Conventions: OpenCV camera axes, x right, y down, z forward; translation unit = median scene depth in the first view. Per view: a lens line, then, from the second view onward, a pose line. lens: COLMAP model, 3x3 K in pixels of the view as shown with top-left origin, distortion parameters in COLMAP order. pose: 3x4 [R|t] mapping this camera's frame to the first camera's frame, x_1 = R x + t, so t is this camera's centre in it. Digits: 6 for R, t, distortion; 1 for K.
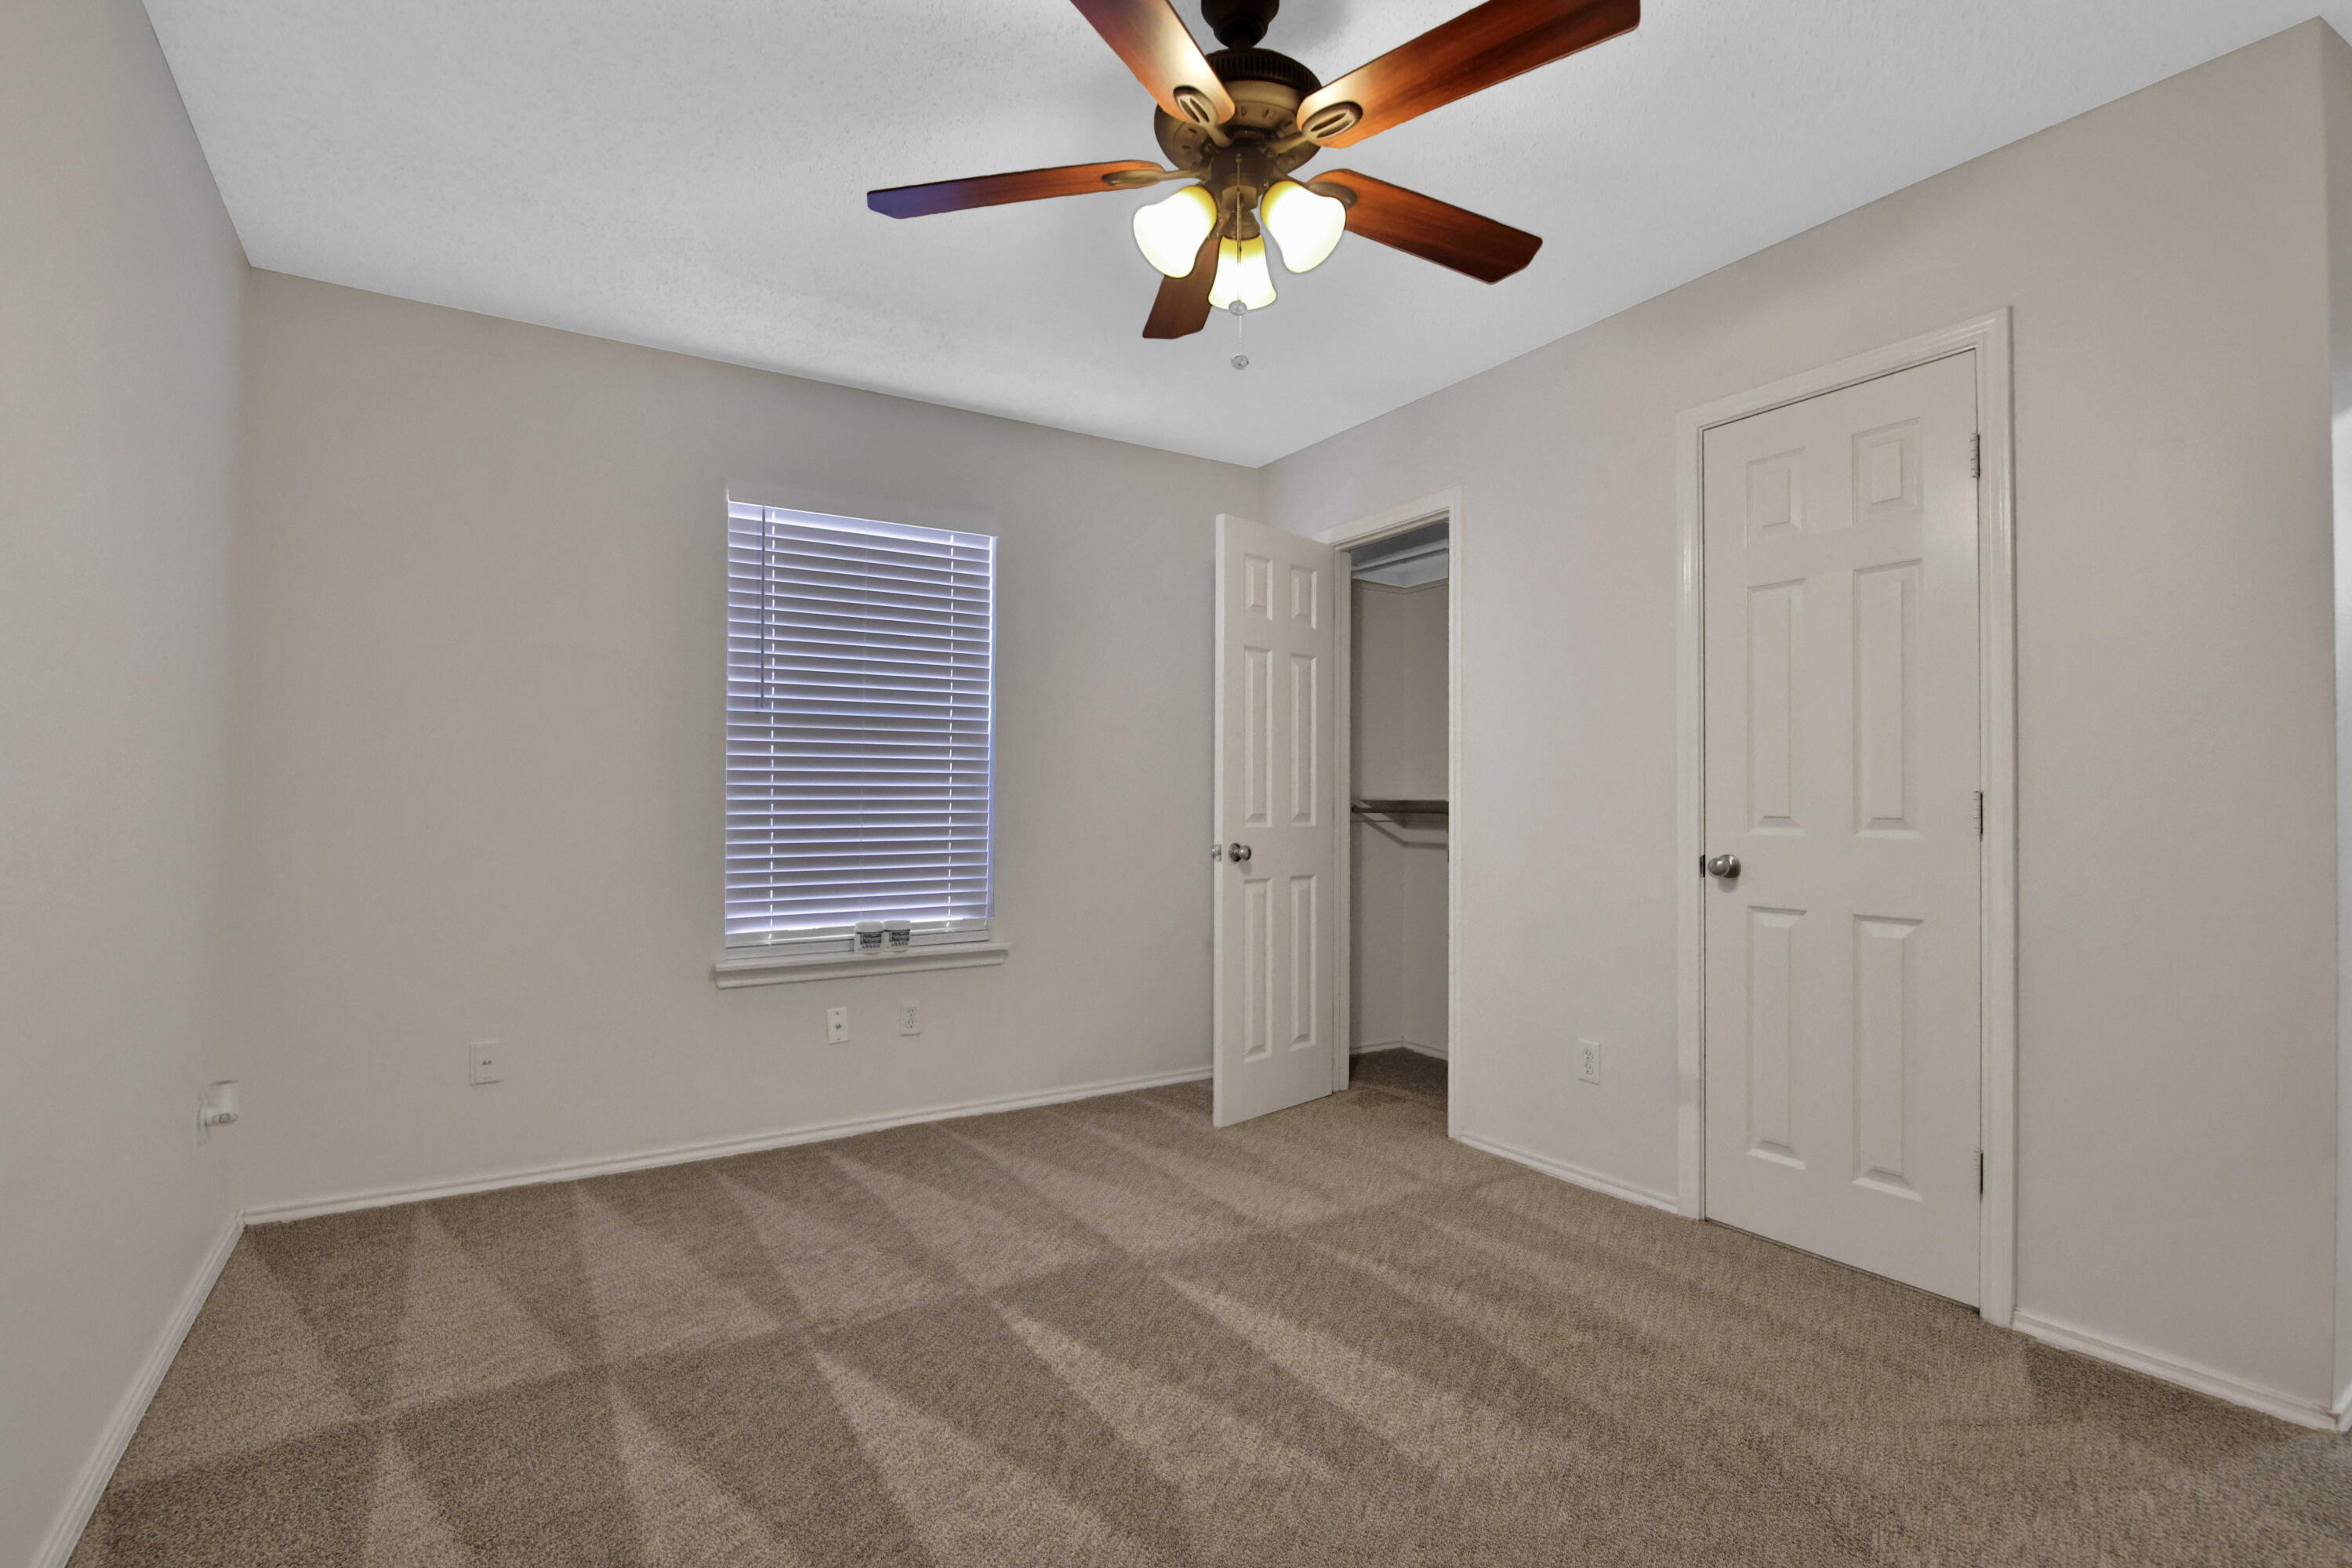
lens RADIAL K [[1117.3, 0, 1181.5], [0, 1117.3, 809.7], [0, 0, 1]] dist [0.024673, -0.024763]
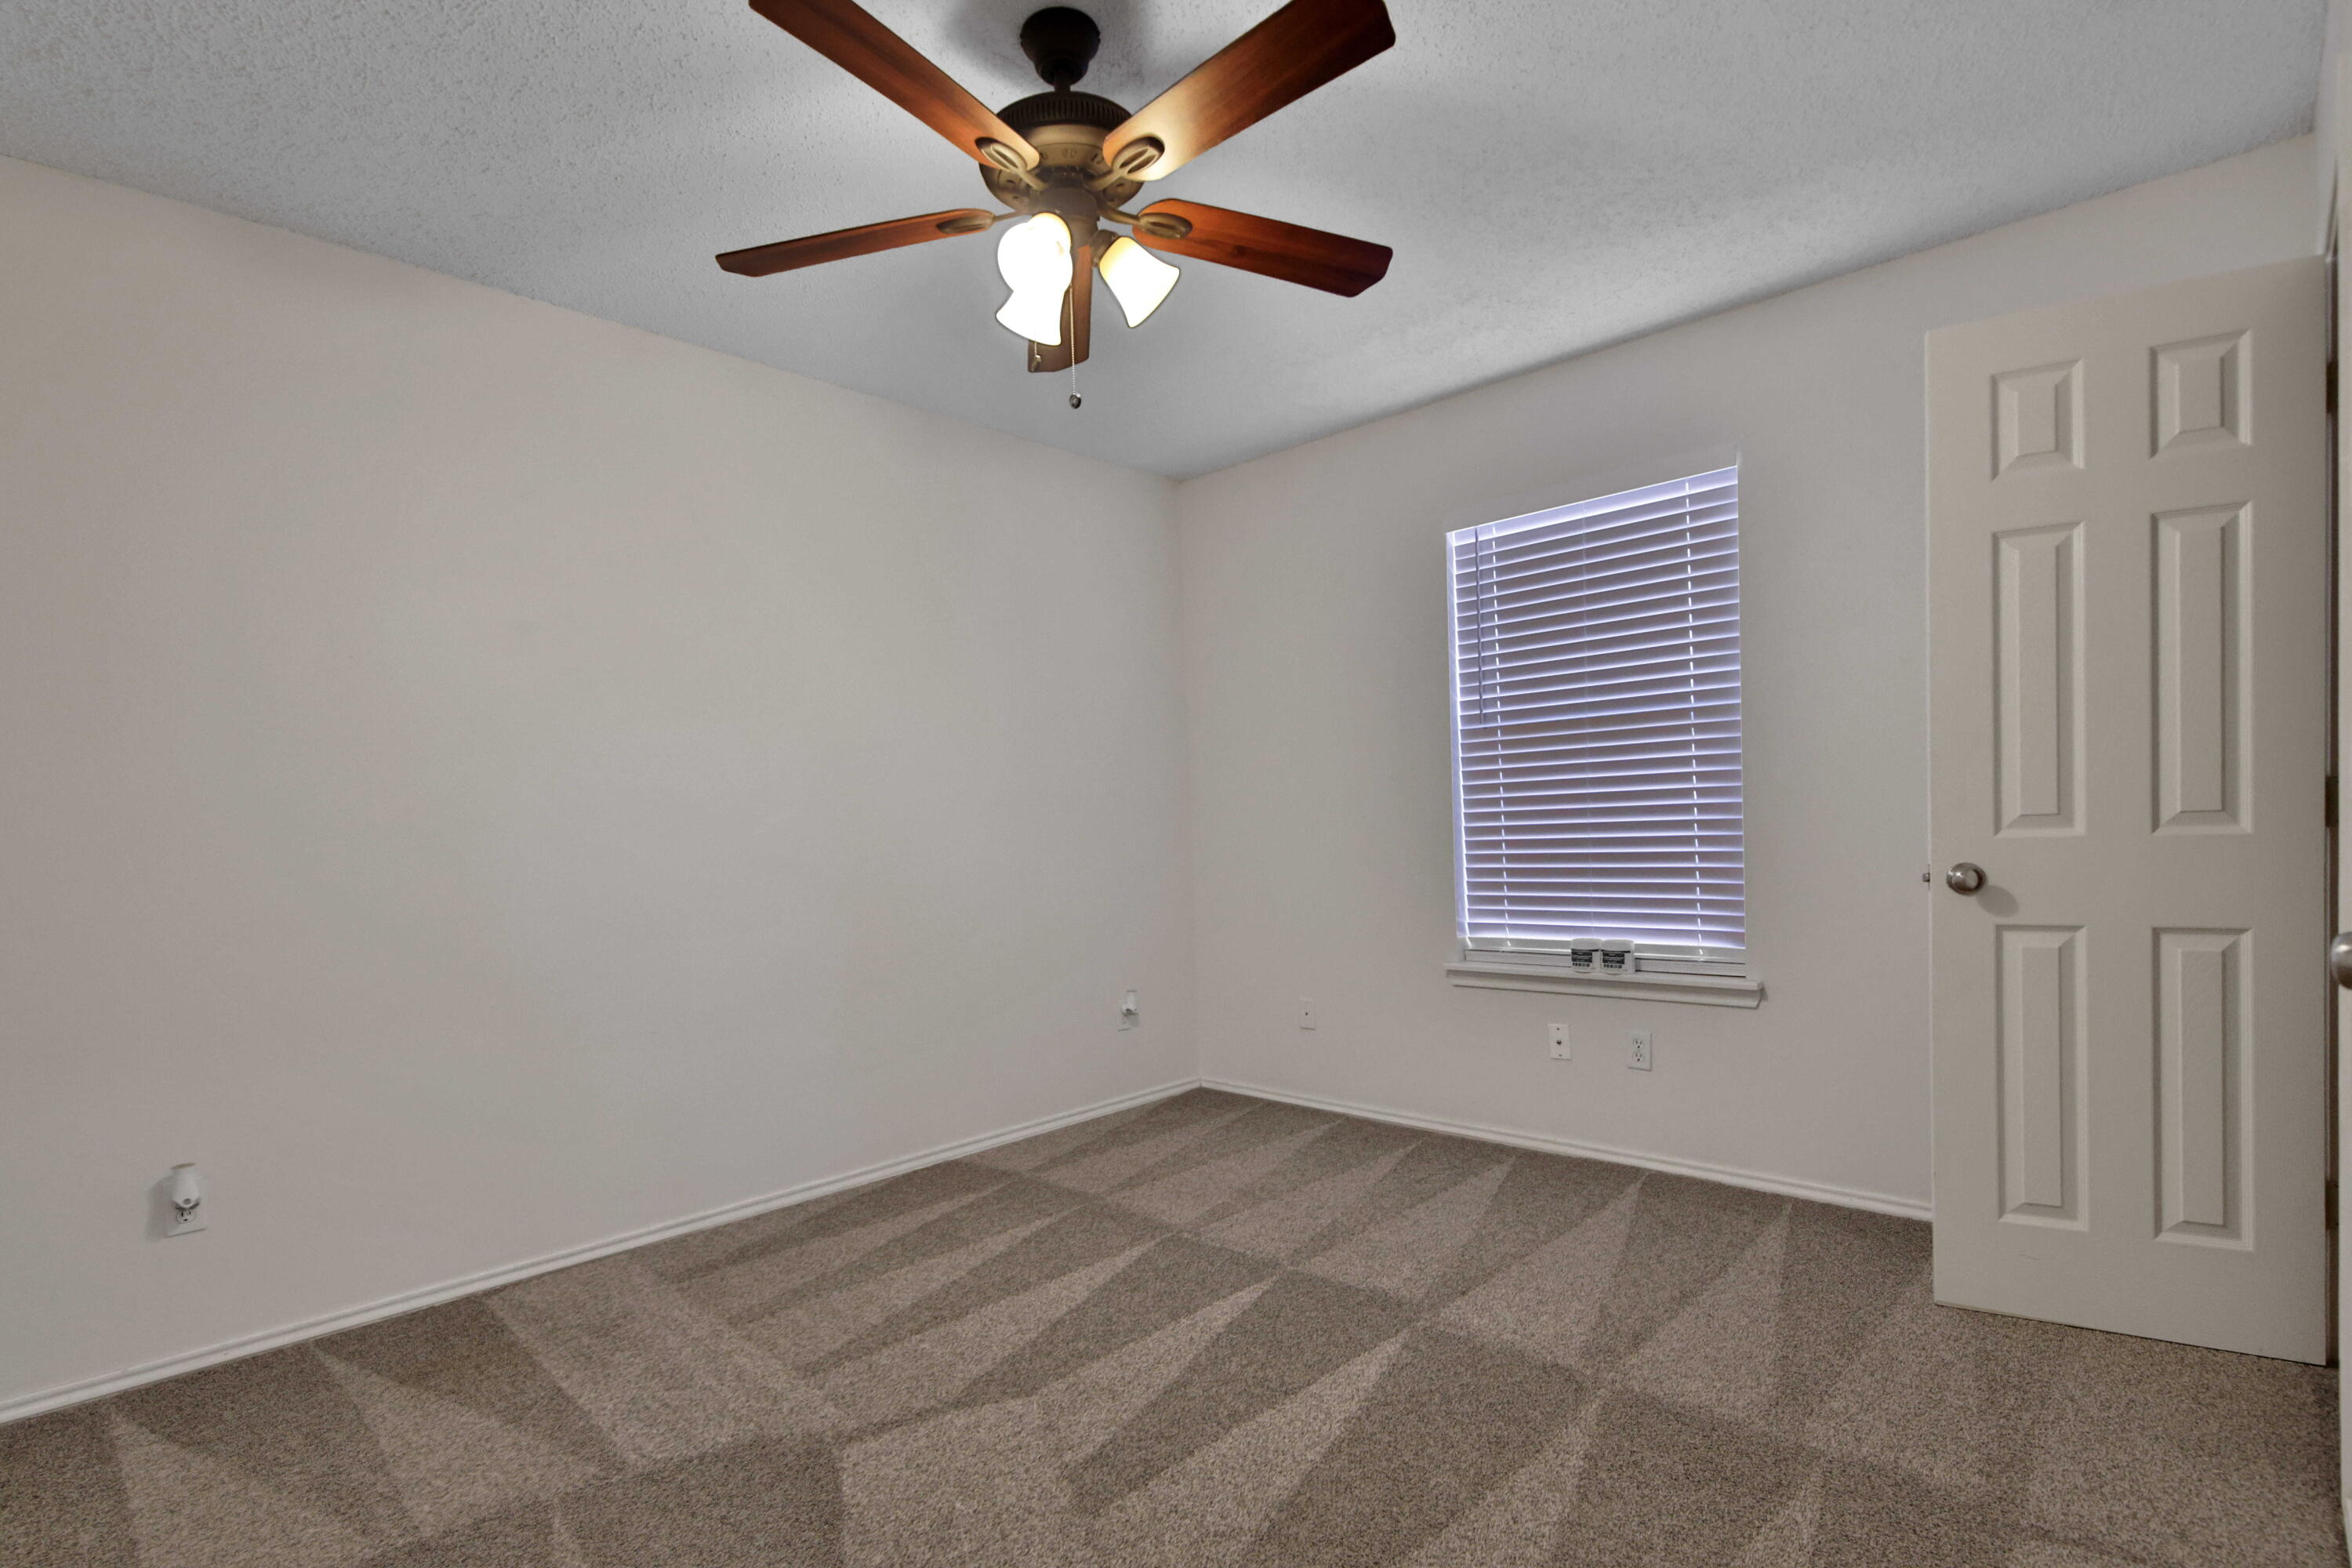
lens RADIAL K [[1233.8, 0, 1176.4], [0, 1233.8, 909.9], [0, 0, 1]] dist [0.003365, 0.000102]
pose [[0.205984, 0.059278, -0.976758, 0.684562], [0.030084, 0.997308, 0.066870, -0.003231], [0.978093, -0.043159, 0.203646, 0.472700]]
